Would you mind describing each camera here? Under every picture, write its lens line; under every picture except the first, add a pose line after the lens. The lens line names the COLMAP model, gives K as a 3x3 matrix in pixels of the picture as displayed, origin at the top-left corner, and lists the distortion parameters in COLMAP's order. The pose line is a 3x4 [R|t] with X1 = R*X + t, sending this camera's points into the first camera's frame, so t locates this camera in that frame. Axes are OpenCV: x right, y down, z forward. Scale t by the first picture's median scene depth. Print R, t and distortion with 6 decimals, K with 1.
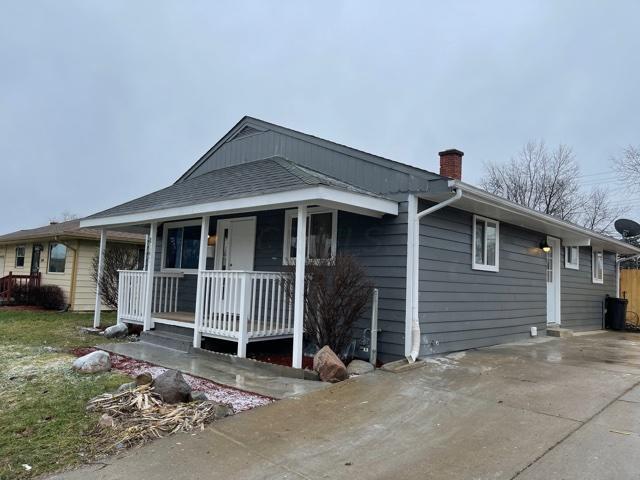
lens RADIAL K [[487.4, 0, 320.0], [0, 487.4, 240.0], [0, 0, 1]] dist [0.055372, -0.003914]
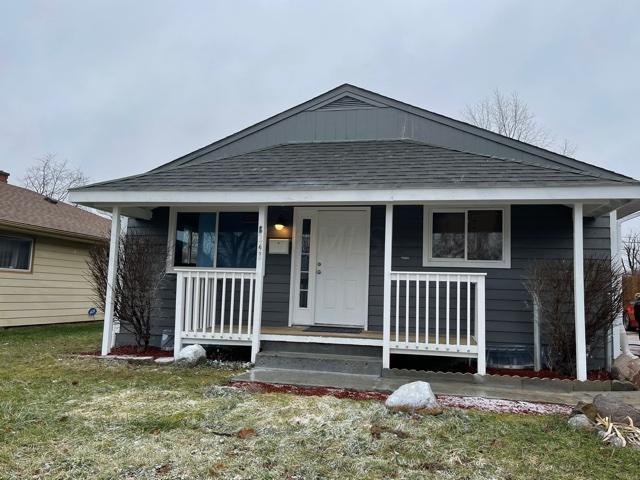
lens RADIAL K [[491.4, 0, 320.6], [0, 491.4, 261.3], [0, 0, 1]] dist [0.001084, -0.000407]
pose [[0.859601, 0.005364, 0.510937, -0.629793], [-0.035365, 0.998172, 0.049018, 0.005573], [-0.509740, -0.060205, 0.858219, 0.308177]]
